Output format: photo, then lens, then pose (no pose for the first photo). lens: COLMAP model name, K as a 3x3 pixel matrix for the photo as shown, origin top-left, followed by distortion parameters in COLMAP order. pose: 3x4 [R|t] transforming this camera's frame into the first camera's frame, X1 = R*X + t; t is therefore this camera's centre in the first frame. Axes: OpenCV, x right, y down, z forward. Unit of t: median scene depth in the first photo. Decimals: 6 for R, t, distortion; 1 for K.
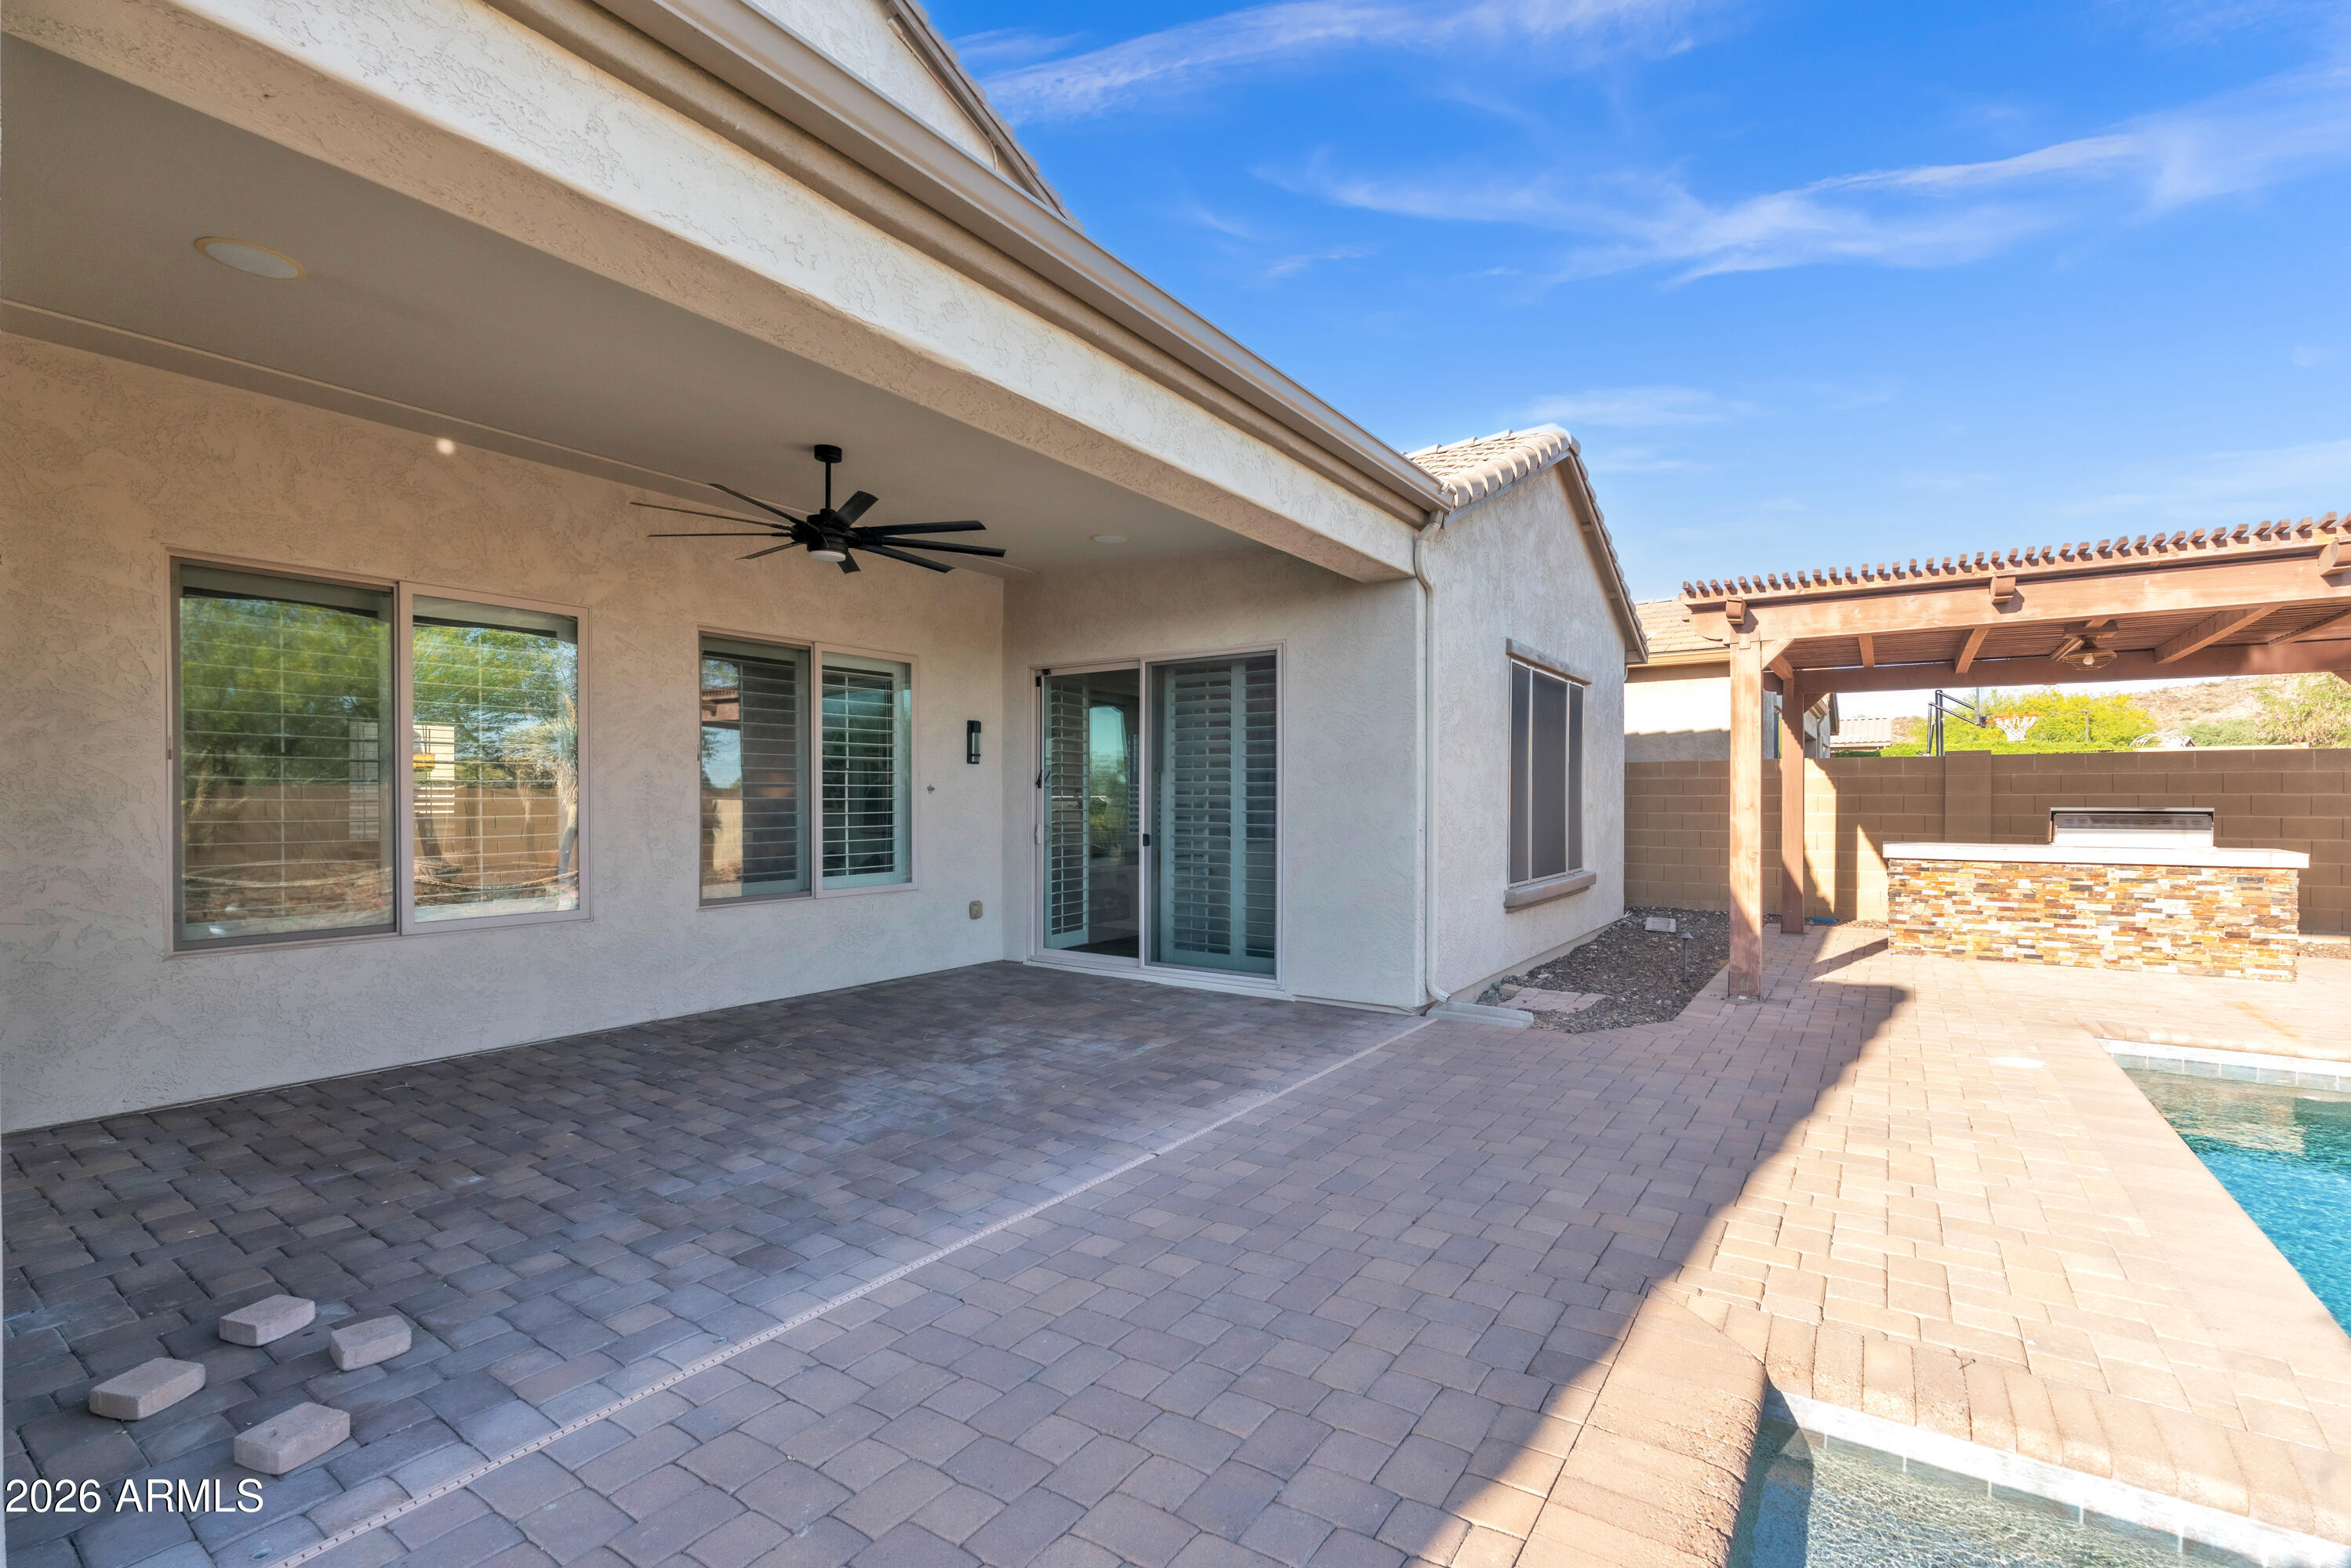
lens RADIAL K [[1036.0, 0, 1178.7], [0, 1036.0, 811.3], [0, 0, 1]] dist [-0.010349, 0.000407]
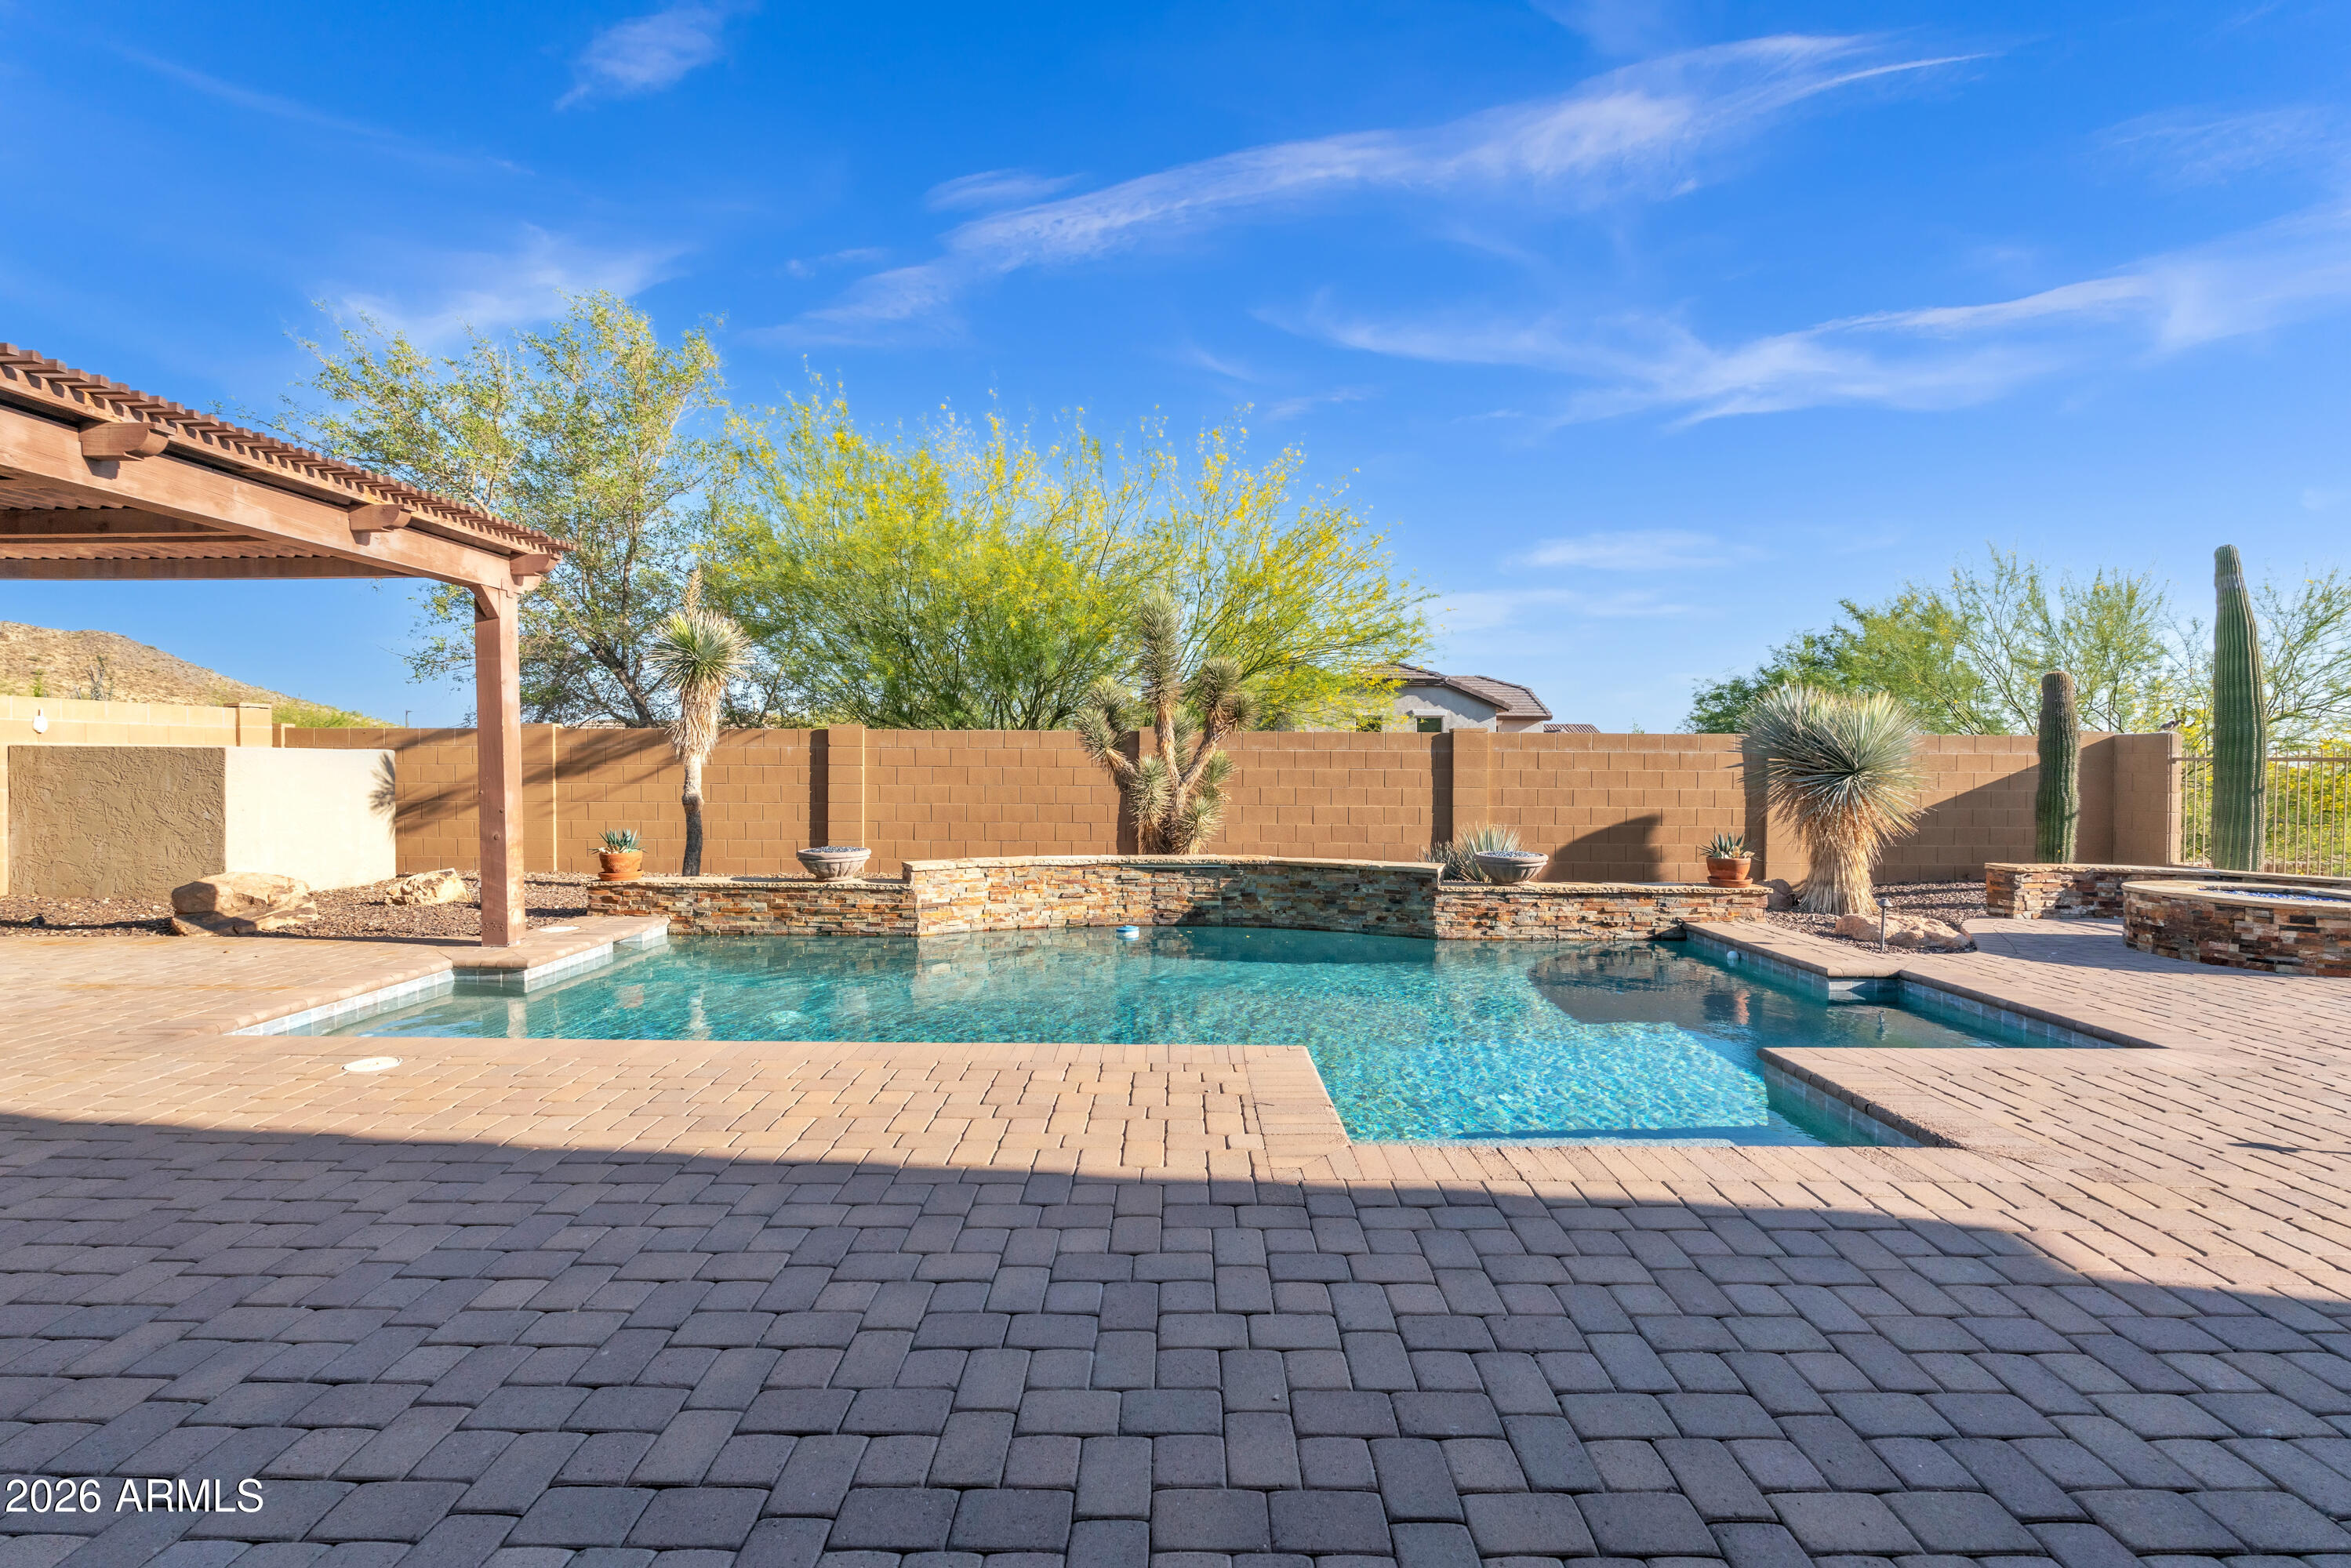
lens RADIAL K [[1018.1, 0, 1177.0], [0, 1018.1, 782.1], [0, 0, 1]] dist [-0.011922, 0.001169]
pose [[-0.563620, -0.021456, 0.825755, -0.137953], [0.001804, 0.999628, 0.027206, -0.001602], [-0.826032, 0.016824, -0.563372, 0.608321]]
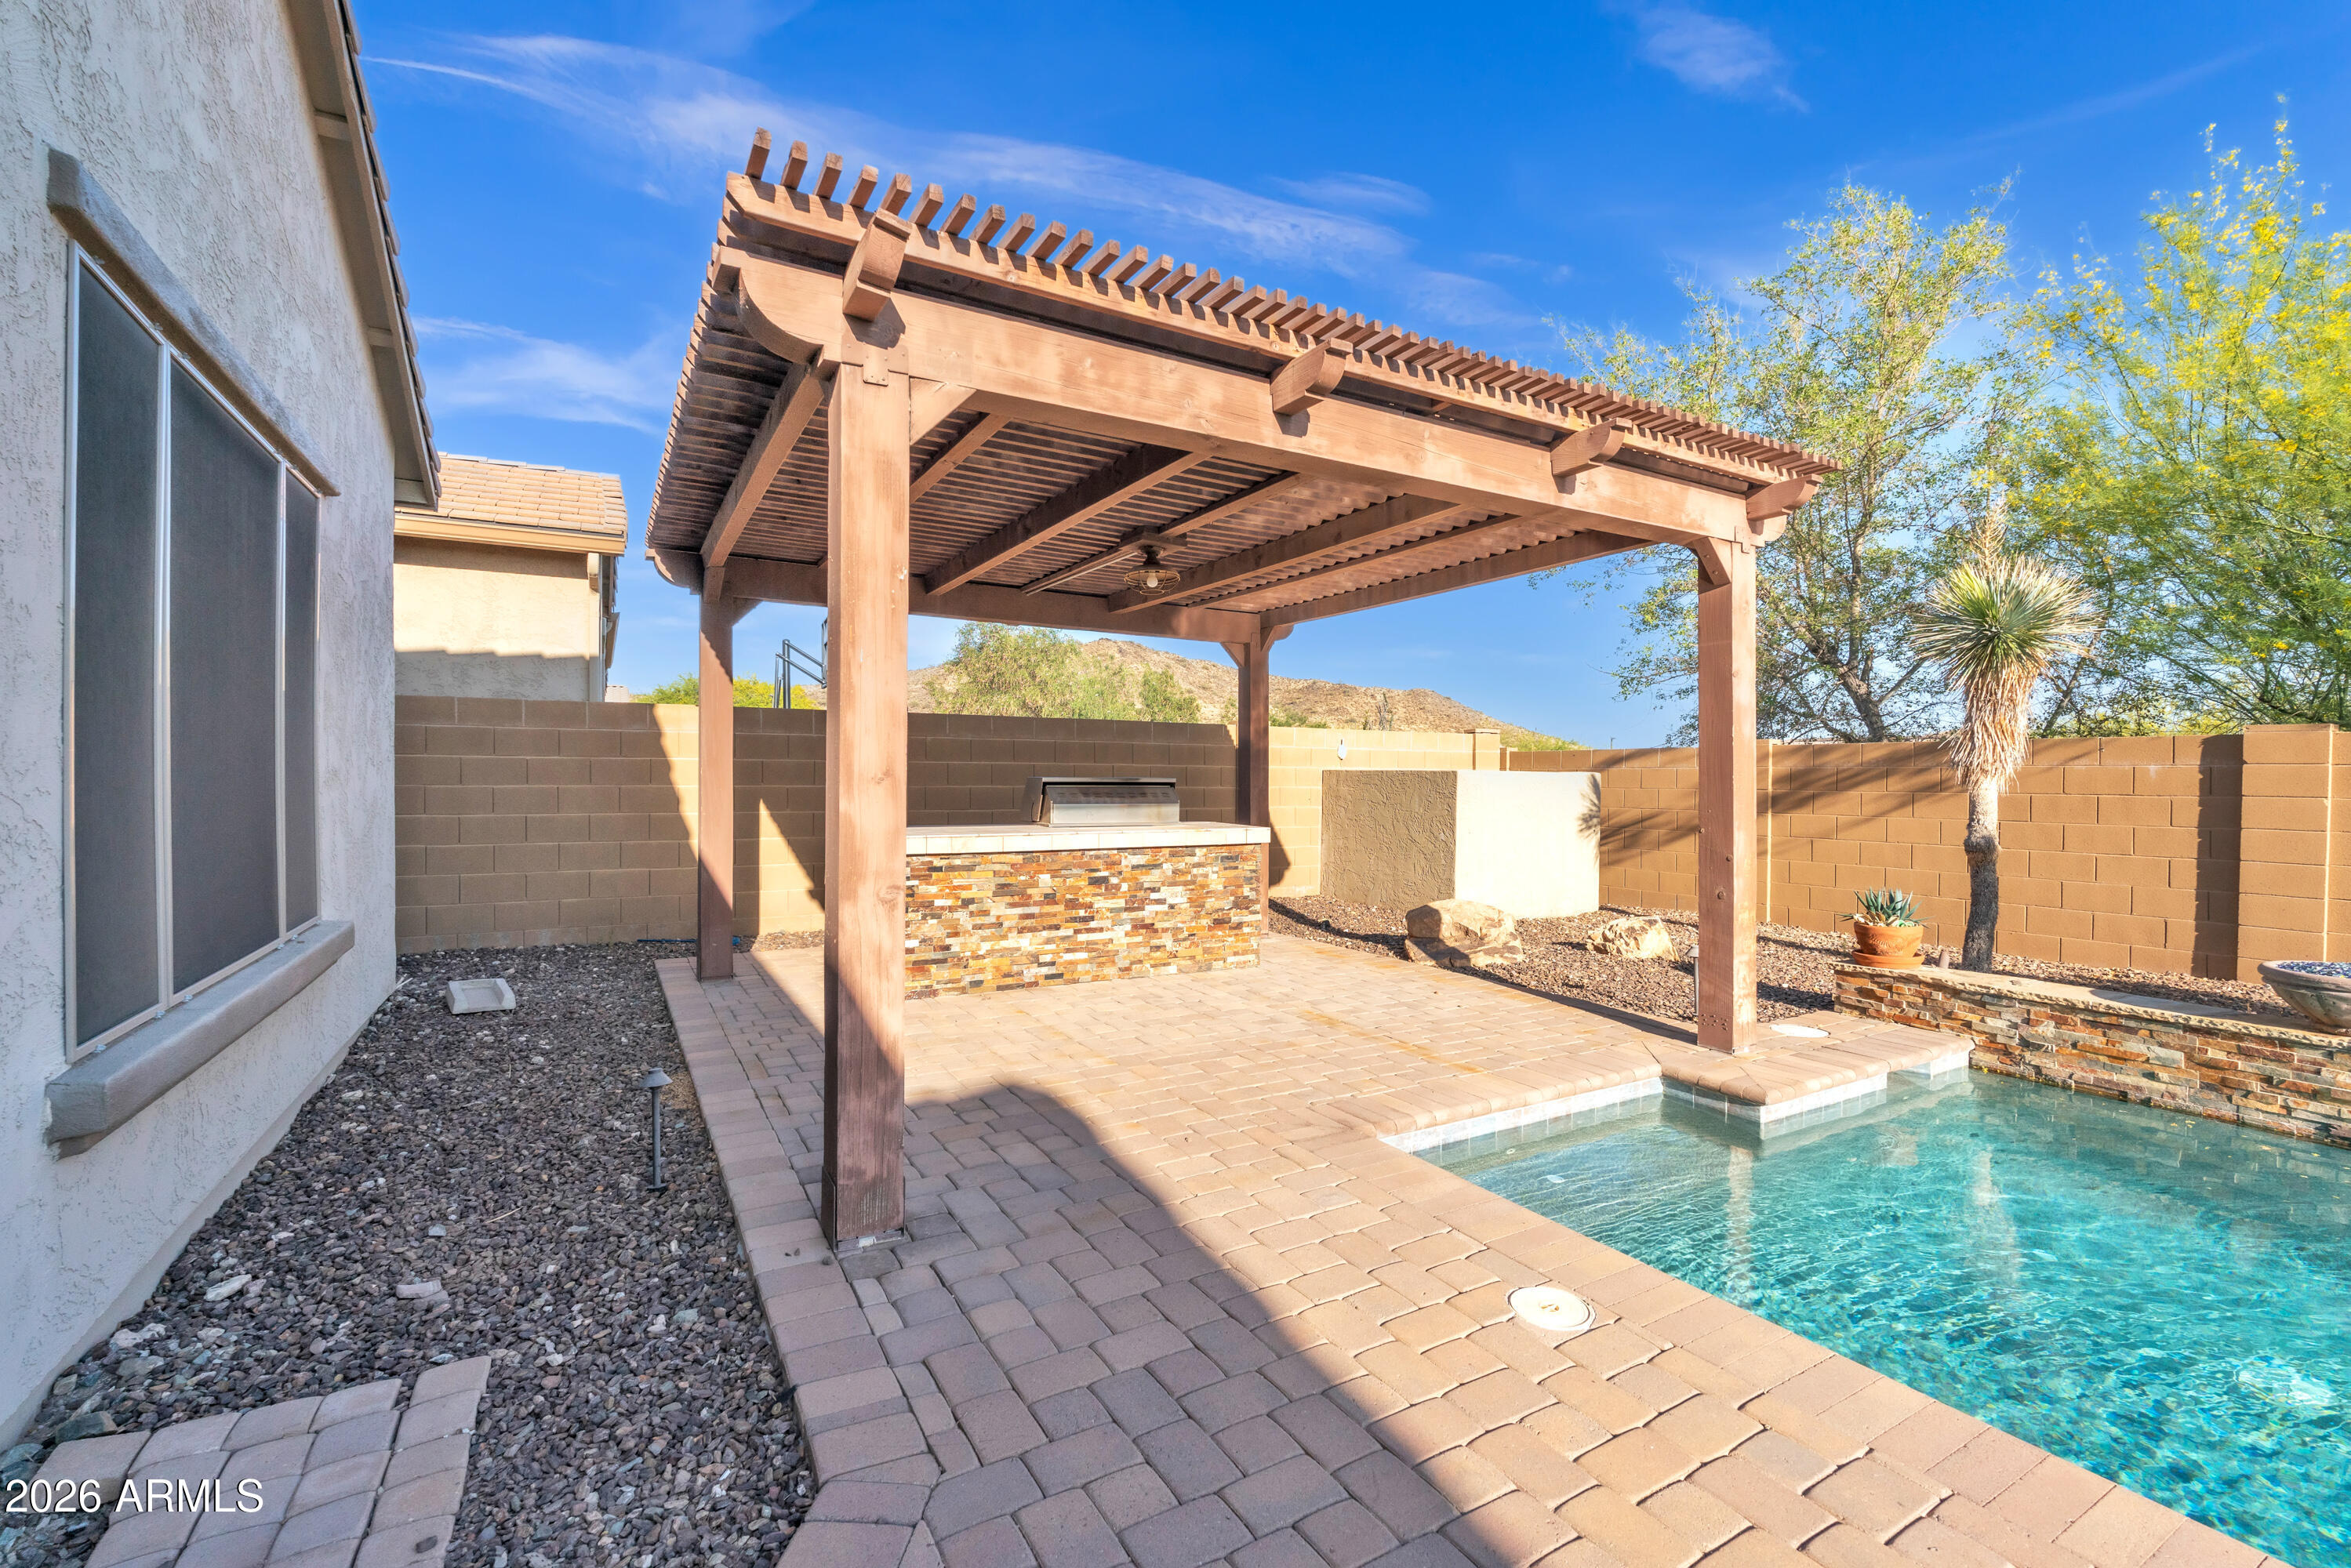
lens RADIAL K [[1032.3, 0, 1183.2], [0, 1032.3, 790.3], [0, 0, 1]] dist [-0.015620, 0.004960]
pose [[0.430951, -0.009867, 0.902321, 0.205616], [0.001926, 0.999948, 0.010014, -0.001872], [-0.902373, -0.002577, 0.430948, 0.627301]]
